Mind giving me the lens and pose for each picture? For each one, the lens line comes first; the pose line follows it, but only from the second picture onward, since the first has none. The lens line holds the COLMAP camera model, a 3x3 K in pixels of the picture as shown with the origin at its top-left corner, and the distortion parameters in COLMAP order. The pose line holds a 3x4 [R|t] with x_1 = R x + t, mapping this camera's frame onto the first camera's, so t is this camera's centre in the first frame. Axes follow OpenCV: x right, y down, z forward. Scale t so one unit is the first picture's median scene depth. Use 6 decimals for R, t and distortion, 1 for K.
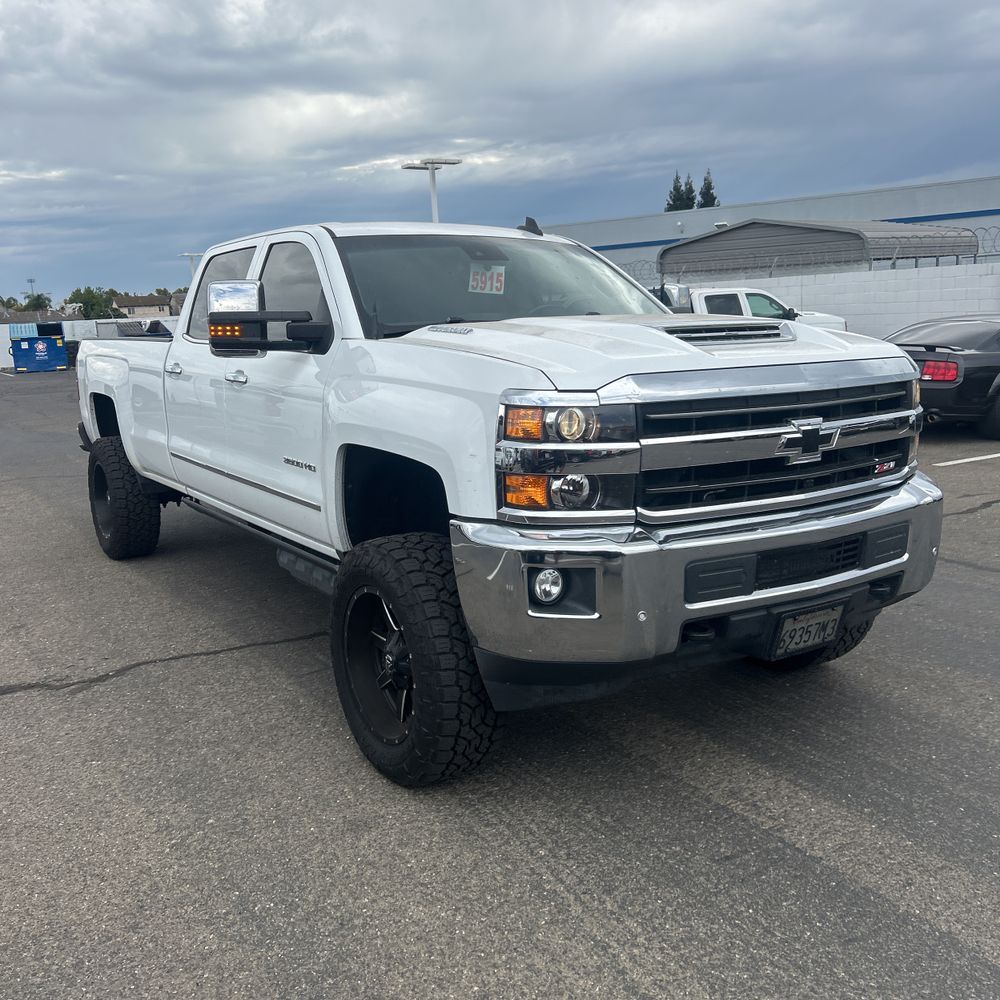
lens RADIAL K [[1005.9, 0, 494.5], [0, 1005.9, 514.8], [0, 0, 1]] dist [0.041540, -0.048198]
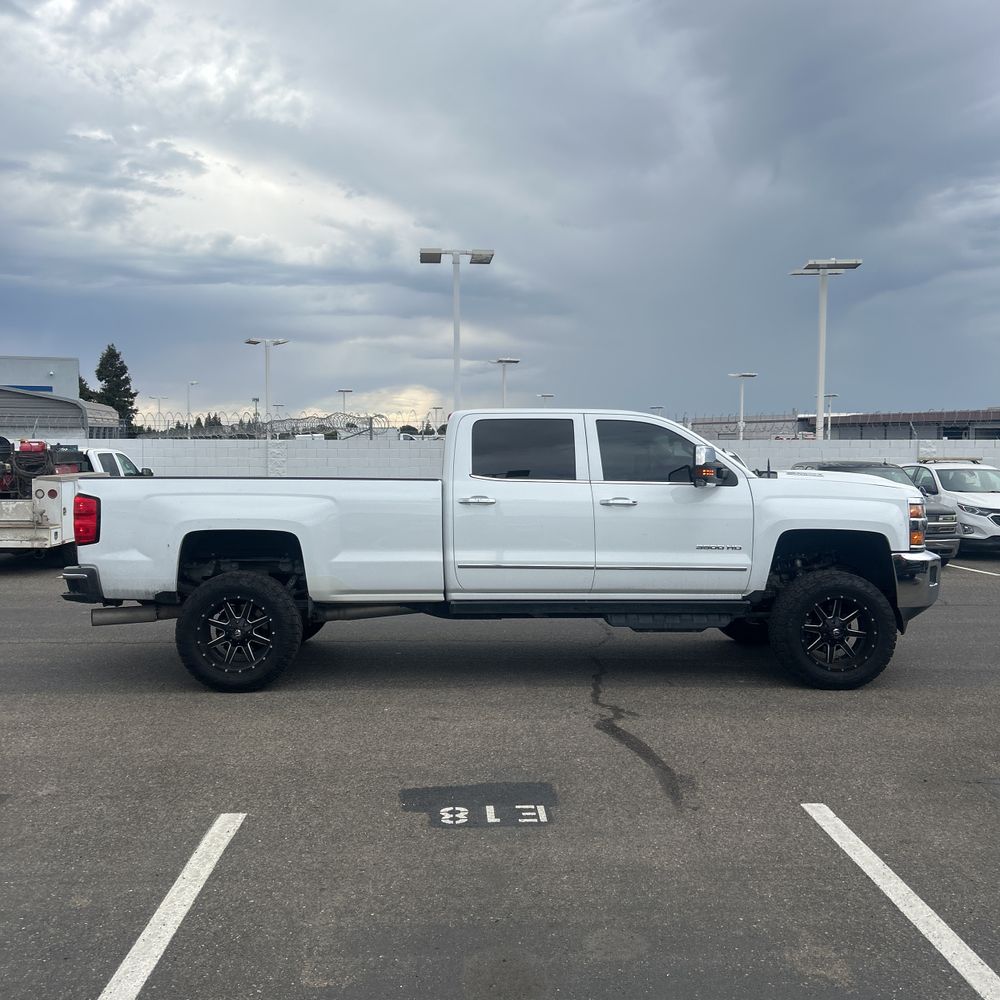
lens RADIAL K [[1045.1, 0, 500.0], [0, 1045.1, 500.0], [0, 0, 1]] dist [-0.000468, -0.131359]
pose [[0.494333, 0.004759, 0.869259, -2.432633], [0.150503, 0.984415, -0.090978, -0.029785], [-0.856145, 0.175799, 0.485913, 0.527545]]
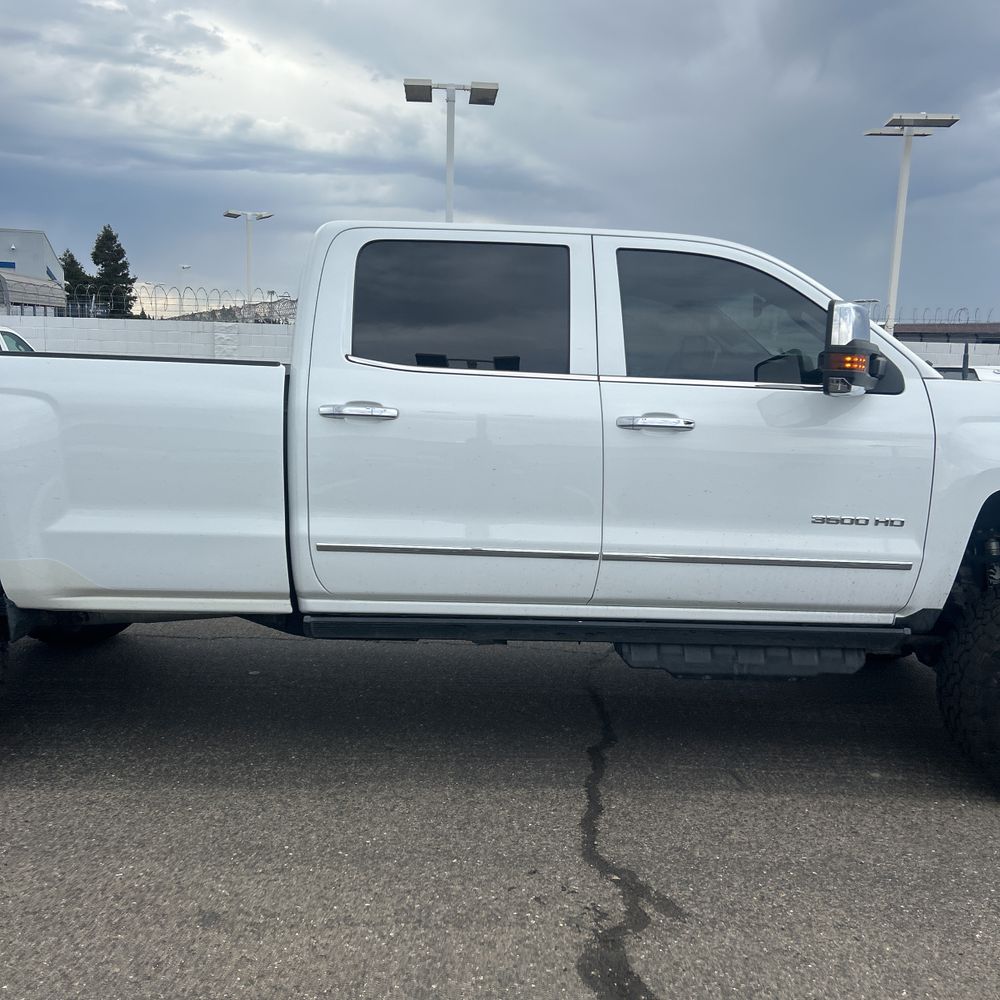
lens RADIAL K [[1027.9, 0, 482.4], [0, 1027.9, 538.7], [0, 0, 1]] dist [0.026510, -0.022420]
pose [[0.527802, -0.092658, 0.844298, -1.366644], [0.120482, 0.992148, 0.033567, -0.128225], [-0.840779, 0.084006, 0.534821, 0.989665]]
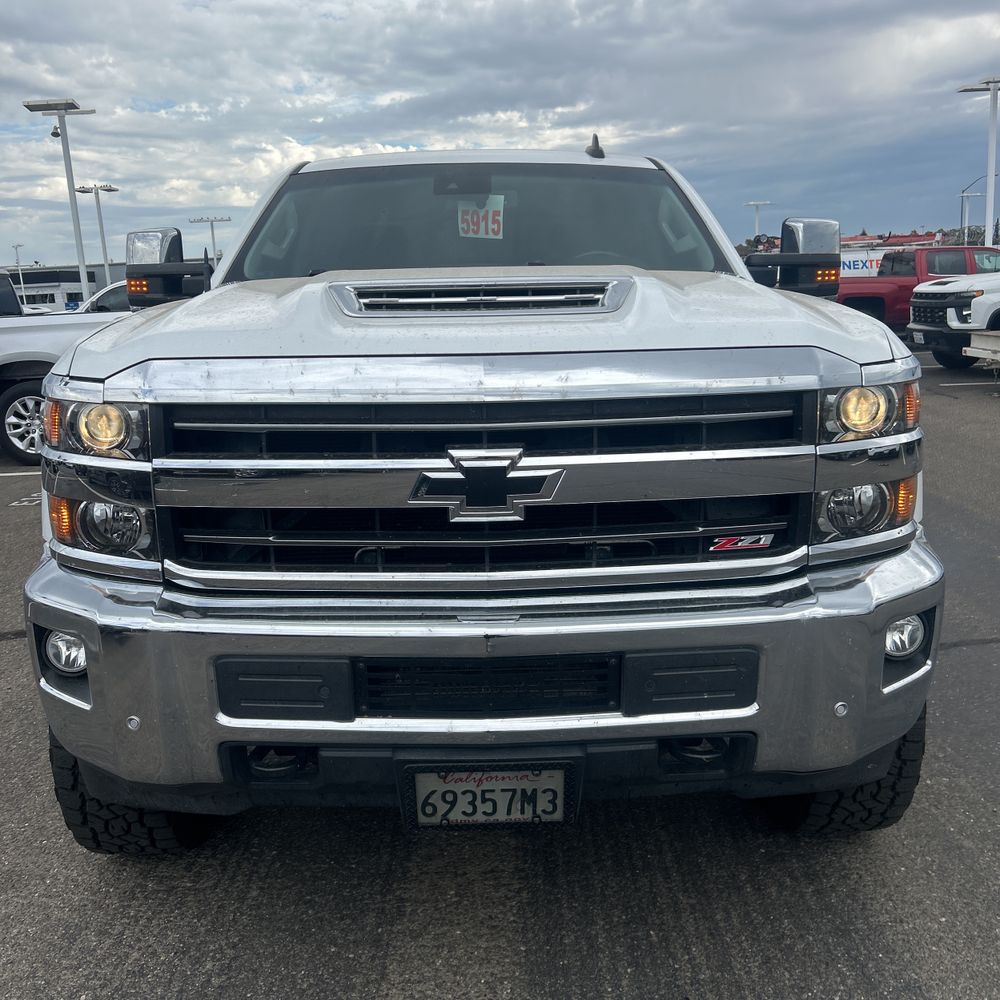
lens RADIAL K [[1005.9, 0, 494.5], [0, 1005.9, 514.8], [0, 0, 1]] dist [0.041540, -0.048198]
pose [[0.847440, 0.125077, -0.515948, 0.589253], [-0.100472, 0.992073, 0.075476, -0.096370], [0.521298, -0.012123, 0.853289, 0.479075]]
